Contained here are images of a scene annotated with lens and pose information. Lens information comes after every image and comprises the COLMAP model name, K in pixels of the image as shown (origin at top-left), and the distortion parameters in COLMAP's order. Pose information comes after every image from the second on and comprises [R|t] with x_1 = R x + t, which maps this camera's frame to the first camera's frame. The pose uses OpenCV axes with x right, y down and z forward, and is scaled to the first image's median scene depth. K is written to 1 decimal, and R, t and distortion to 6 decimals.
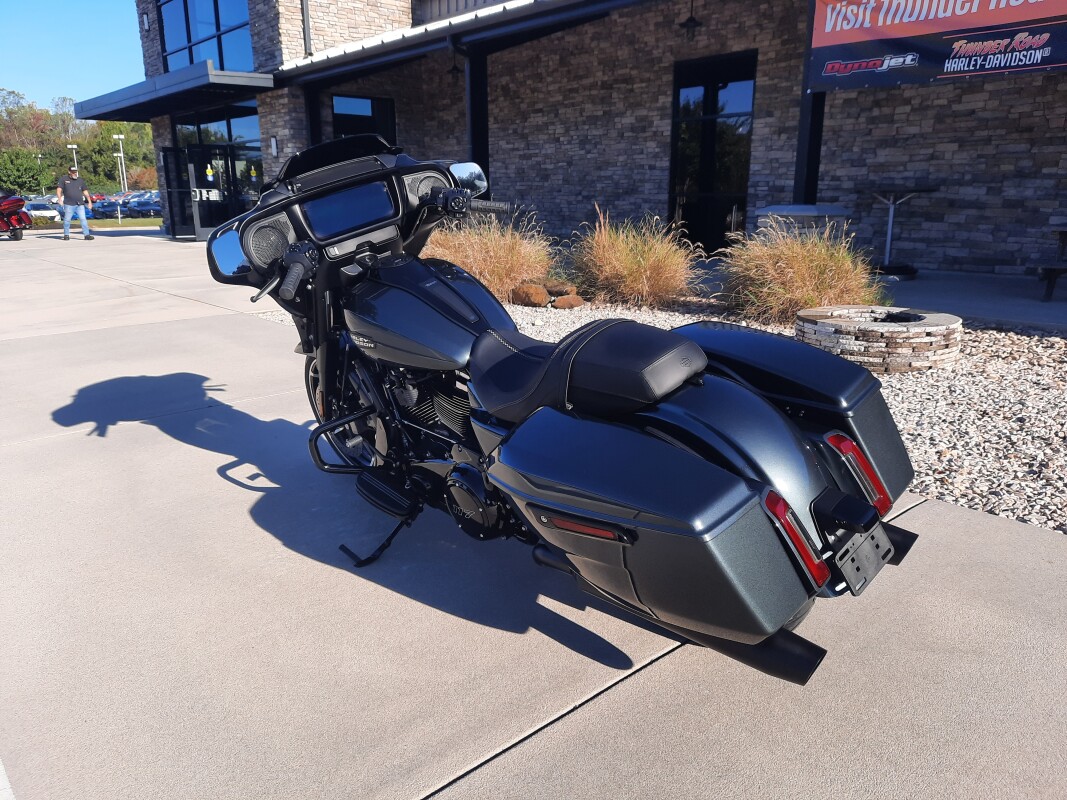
lens RADIAL K [[793.8, 0, 537.5], [0, 793.8, 397.7], [0, 0, 1]] dist [0.002222, 0.012521]
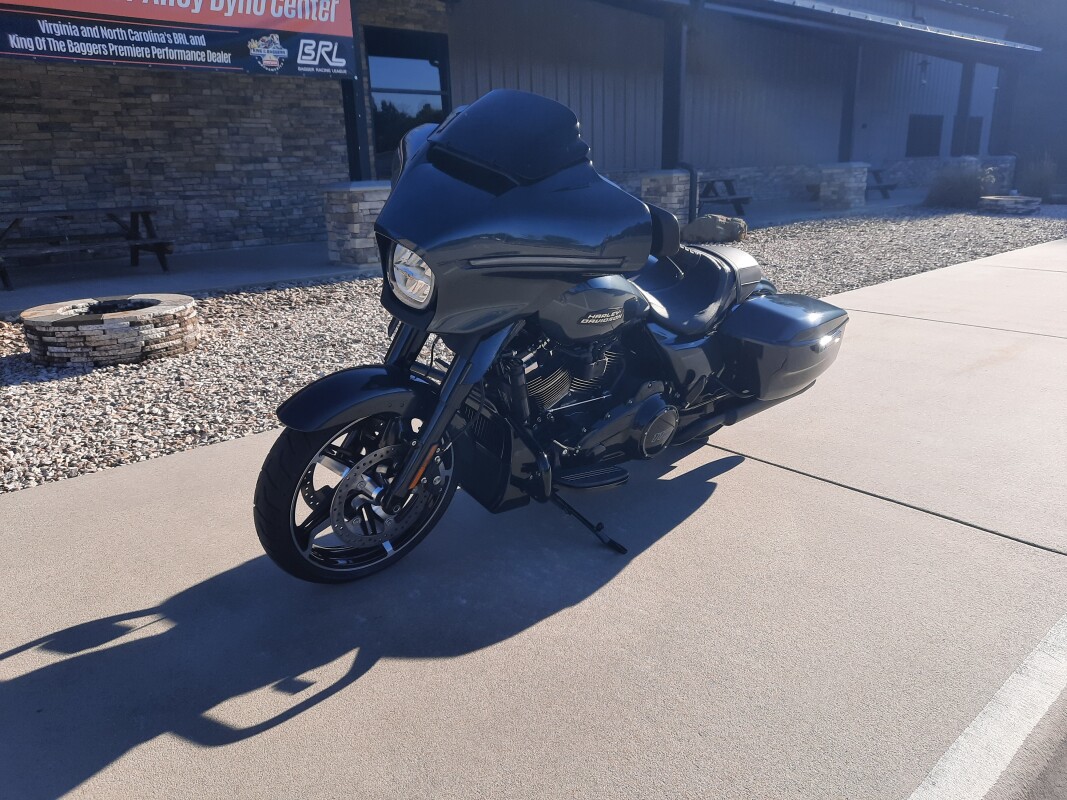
lens RADIAL K [[793.8, 0, 540.5], [0, 793.8, 403.7], [0, 0, 1]] dist [0.002222, 0.012521]
pose [[-0.009477, -0.279340, 0.960145, -0.164309], [0.274593, 0.922549, 0.271113, -0.035488], [-0.961514, 0.266219, 0.067962, 0.150145]]
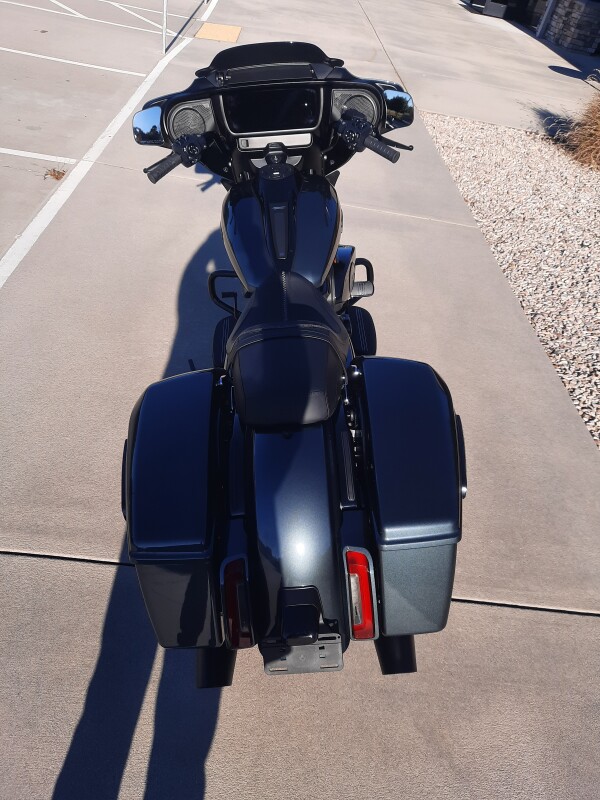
lens RADIAL K [[595.2, 0, 301.4], [0, 595.2, 397.7], [0, 0, 1]] dist [0.002222, 0.012521]
pose [[0.742454, 0.531961, -0.407160, 0.049413], [-0.340267, 0.823020, 0.454814, -0.041200], [0.577044, -0.199136, 0.792064, 0.037124]]
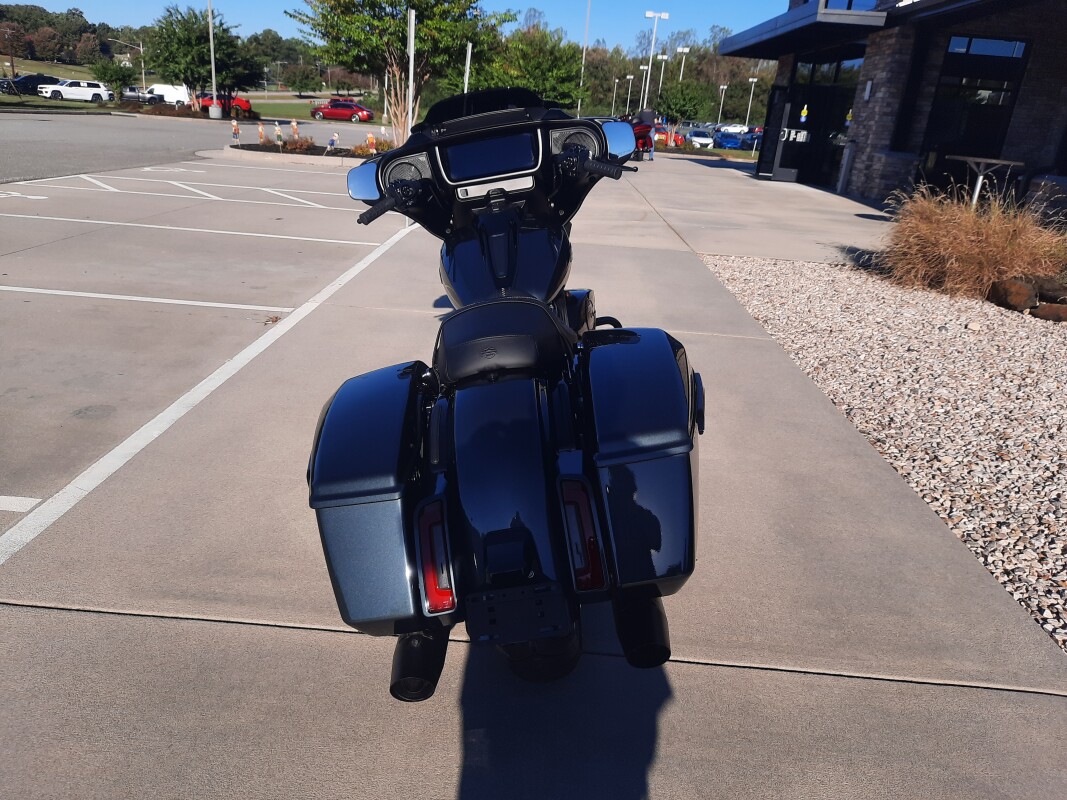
lens RADIAL K [[793.8, 0, 535.8], [0, 793.8, 401.5], [0, 0, 1]] dist [0.002222, 0.012521]
pose [[0.729964, 0.297132, -0.615520, 0.079810], [-0.252477, 0.954089, 0.161150, -0.014846], [0.635144, 0.037771, 0.771470, 0.029229]]
